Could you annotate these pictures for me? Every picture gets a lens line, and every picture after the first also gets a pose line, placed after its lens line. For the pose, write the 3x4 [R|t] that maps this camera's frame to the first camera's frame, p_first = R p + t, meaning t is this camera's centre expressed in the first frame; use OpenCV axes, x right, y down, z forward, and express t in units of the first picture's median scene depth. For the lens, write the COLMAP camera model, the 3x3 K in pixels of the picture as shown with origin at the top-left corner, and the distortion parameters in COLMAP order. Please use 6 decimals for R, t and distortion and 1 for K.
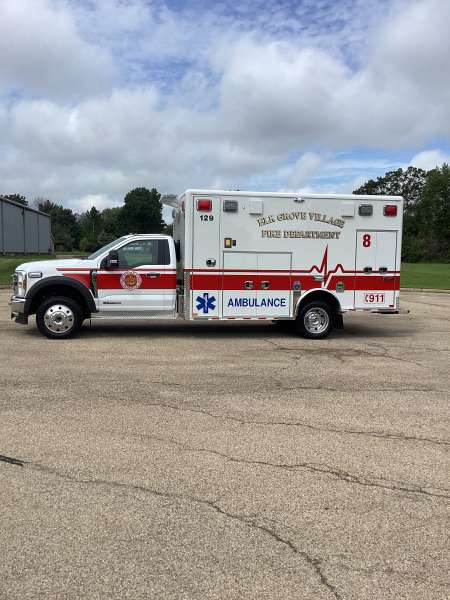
lens RADIAL K [[555.2, 0, 246.3], [0, 555.2, 298.3], [0, 0, 1]] dist [0.015506, 0.000000]
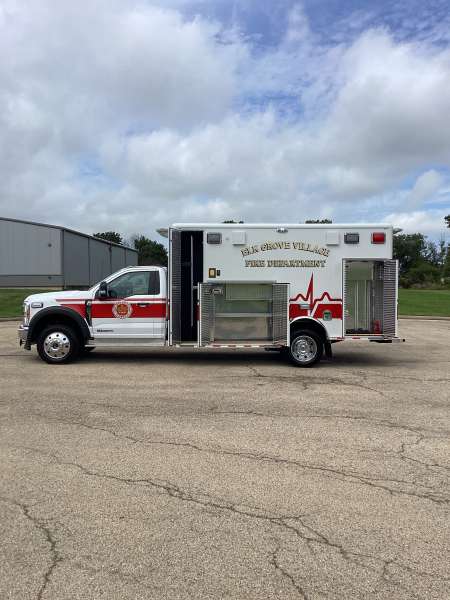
lens RADIAL K [[555.2, 0, 229.2], [0, 555.2, 304.0], [0, 0, 1]] dist [0.015506, 0.000000]
pose [[0.986358, -0.007776, -0.164430, 0.170899], [0.000543, 0.999032, -0.043990, 0.003545], [0.164612, 0.043301, 0.985407, -0.016146]]
